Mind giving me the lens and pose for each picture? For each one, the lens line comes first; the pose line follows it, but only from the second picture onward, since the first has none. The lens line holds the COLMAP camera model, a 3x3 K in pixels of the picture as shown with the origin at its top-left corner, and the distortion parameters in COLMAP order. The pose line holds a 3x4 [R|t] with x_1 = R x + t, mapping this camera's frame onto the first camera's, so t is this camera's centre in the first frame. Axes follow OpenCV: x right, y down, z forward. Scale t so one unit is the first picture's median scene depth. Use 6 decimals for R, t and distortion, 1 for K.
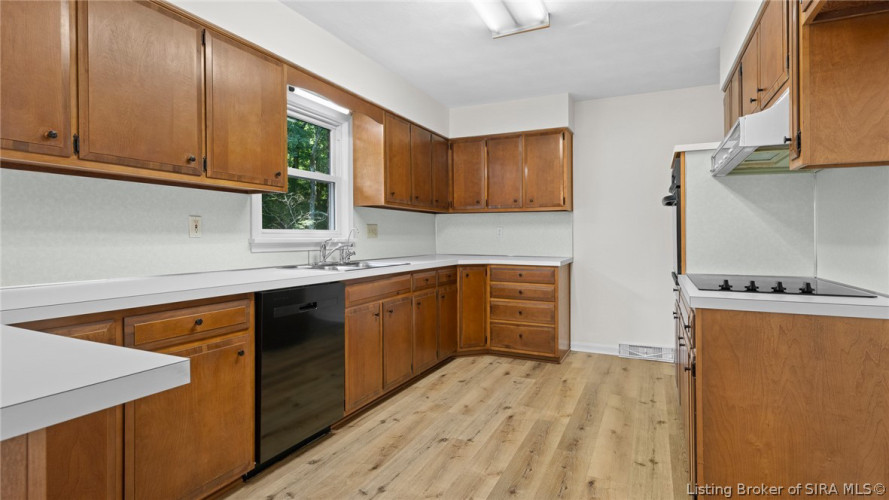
lens RADIAL K [[448.4, 0, 444.5], [0, 448.4, 250.0], [0, 0, 1]] dist [0.000464, 0.000022]
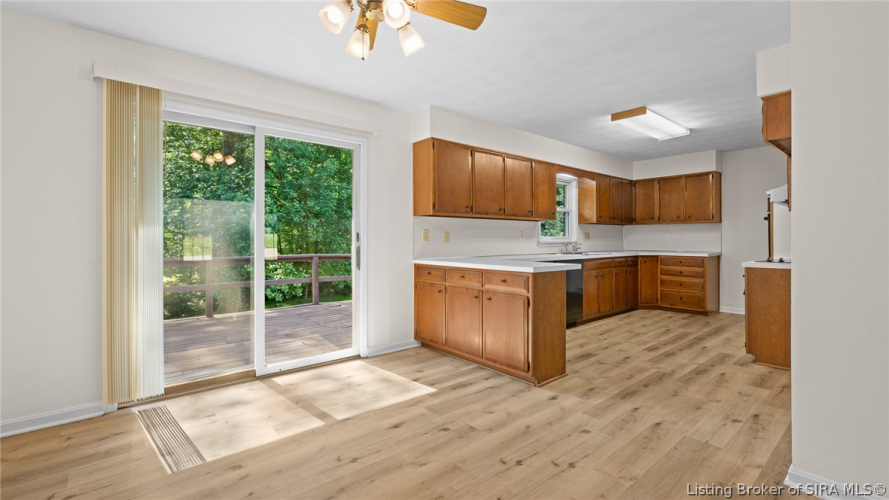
lens RADIAL K [[392.3, 0, 444.5], [0, 392.3, 250.0], [0, 0, 1]] dist [-0.001885, -0.000247]
pose [[0.910034, 0.004200, -0.414512, -0.026473], [-0.005317, 0.999985, -0.001541, 0.018627], [0.414499, 0.003606, 0.910043, -0.702701]]
